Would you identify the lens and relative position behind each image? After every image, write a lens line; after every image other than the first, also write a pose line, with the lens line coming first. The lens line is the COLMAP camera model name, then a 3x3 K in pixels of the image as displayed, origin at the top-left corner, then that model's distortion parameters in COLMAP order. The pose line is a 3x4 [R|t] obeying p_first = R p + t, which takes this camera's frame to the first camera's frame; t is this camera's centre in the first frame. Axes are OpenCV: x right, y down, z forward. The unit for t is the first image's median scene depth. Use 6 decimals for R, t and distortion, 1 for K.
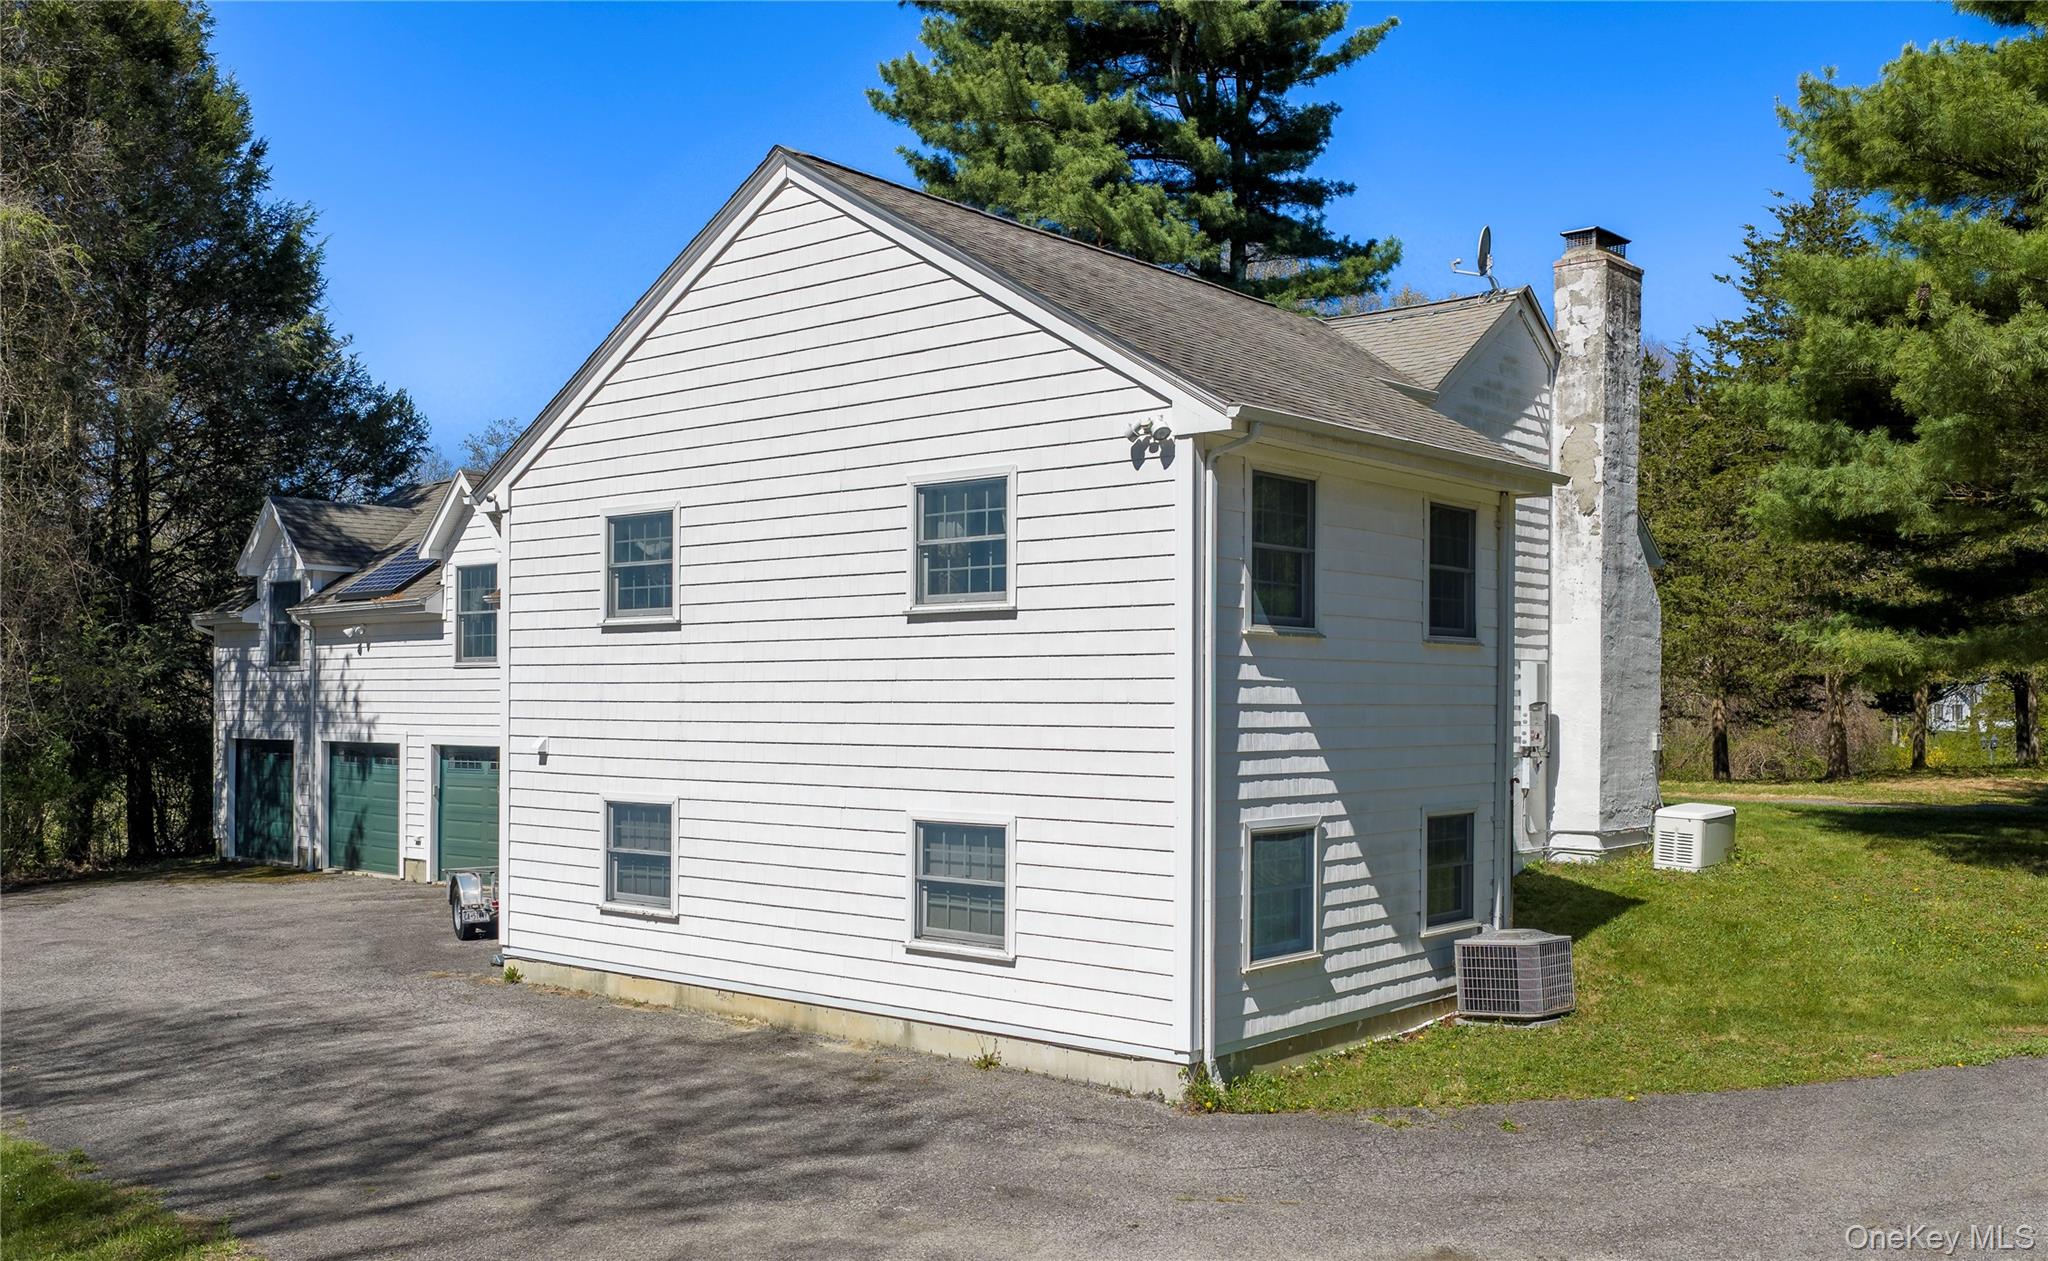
lens RADIAL K [[1801.1, 0, 1024.0], [0, 1801.1, 630.5], [0, 0, 1]] dist [0.042535, -0.178050]
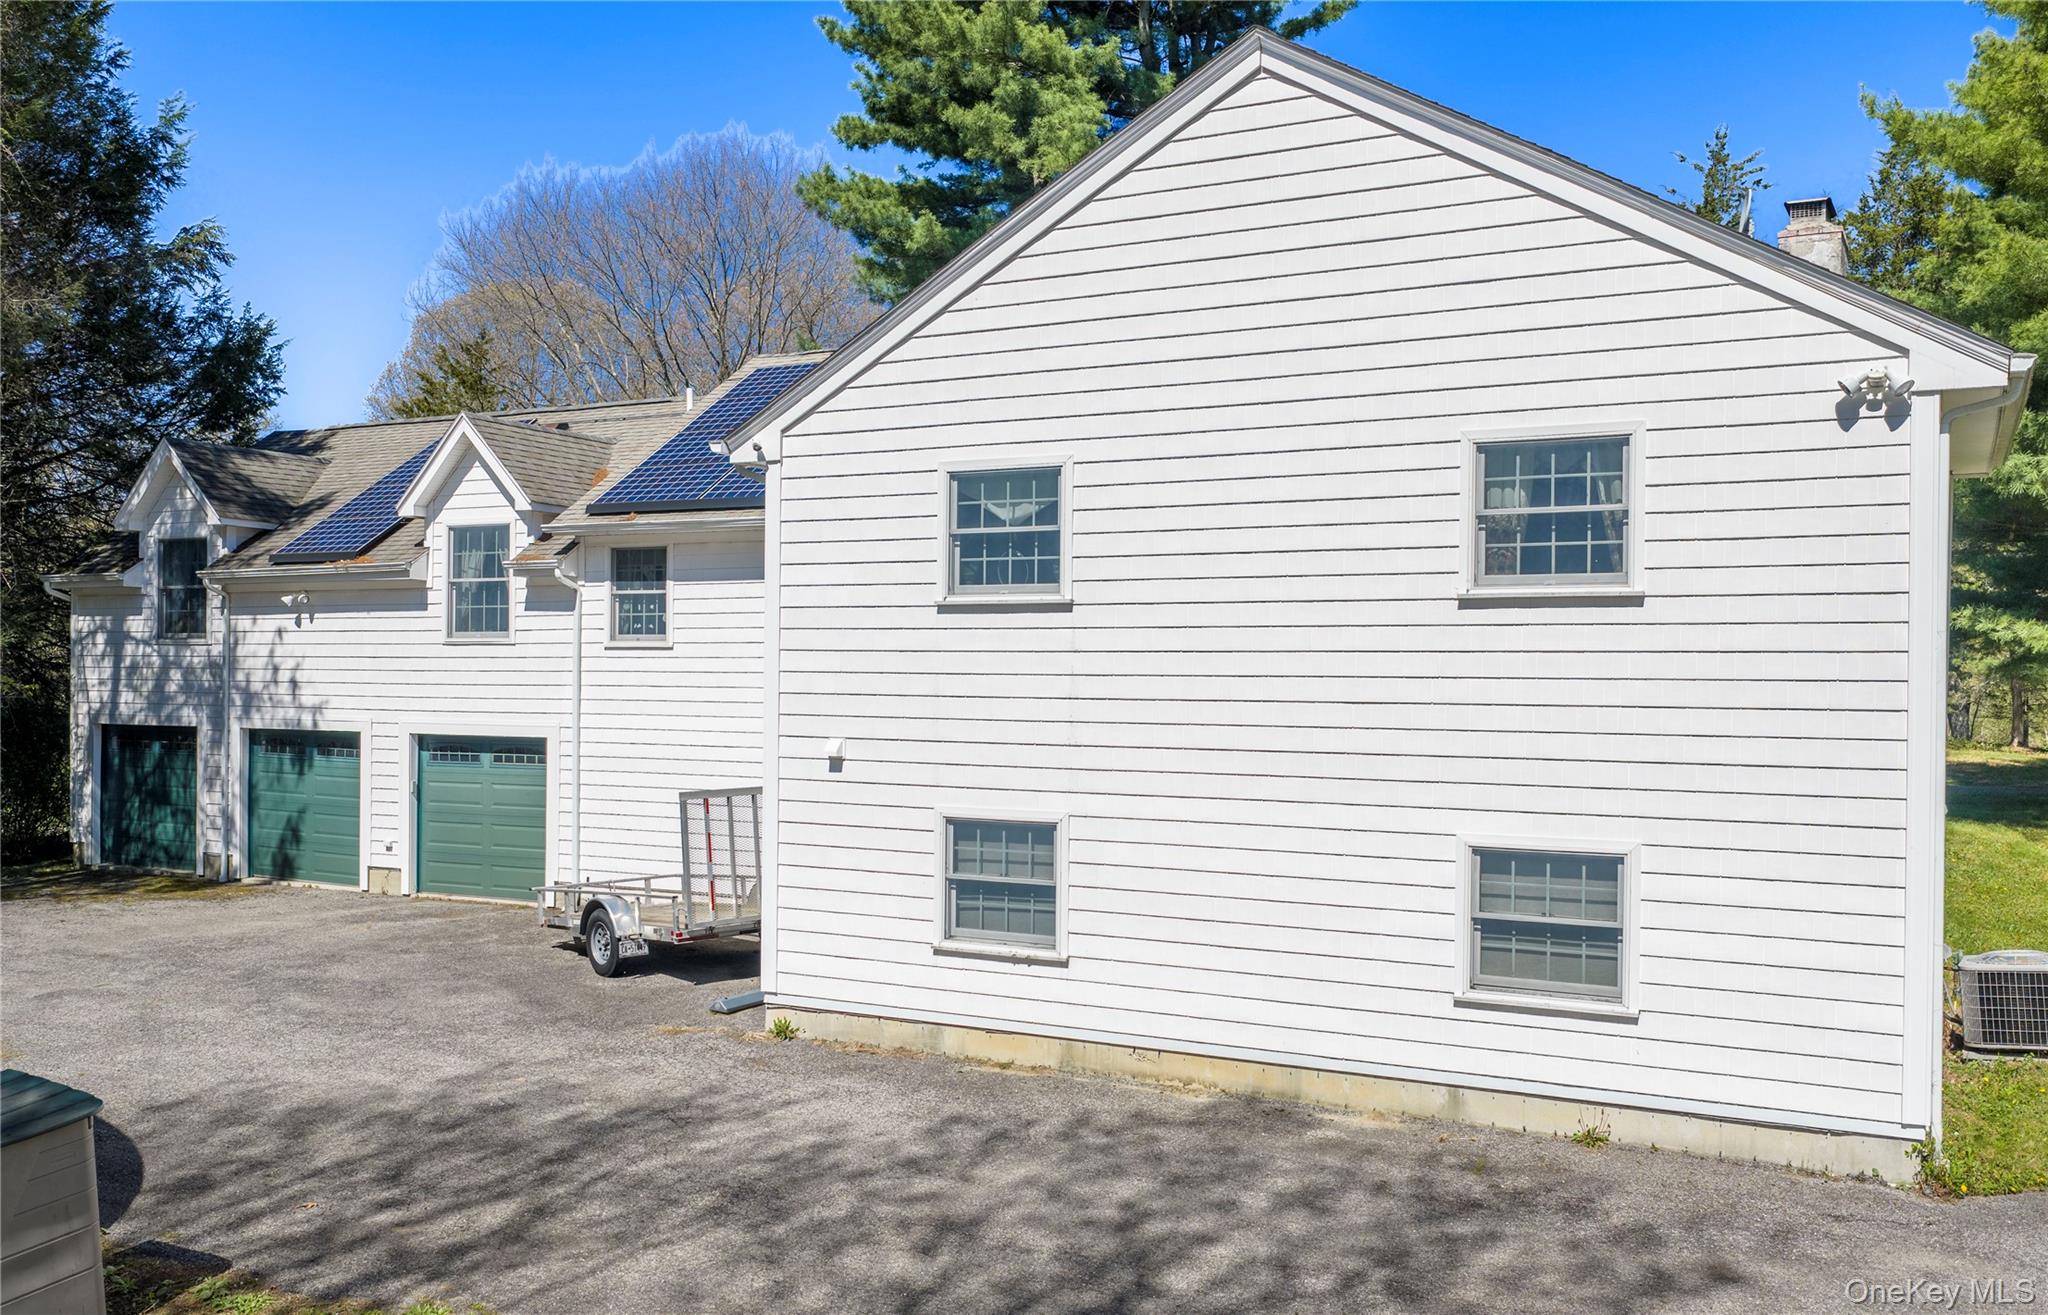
lens RADIAL K [[1755.9, 0, 1022.7], [0, 1755.9, 613.2], [0, 0, 1]] dist [0.041358, -0.089614]
pose [[0.978815, 0.010511, 0.204476, -0.206161], [-0.011954, 0.999912, 0.005823, -0.002096], [-0.204396, -0.008143, 0.978854, 0.119346]]
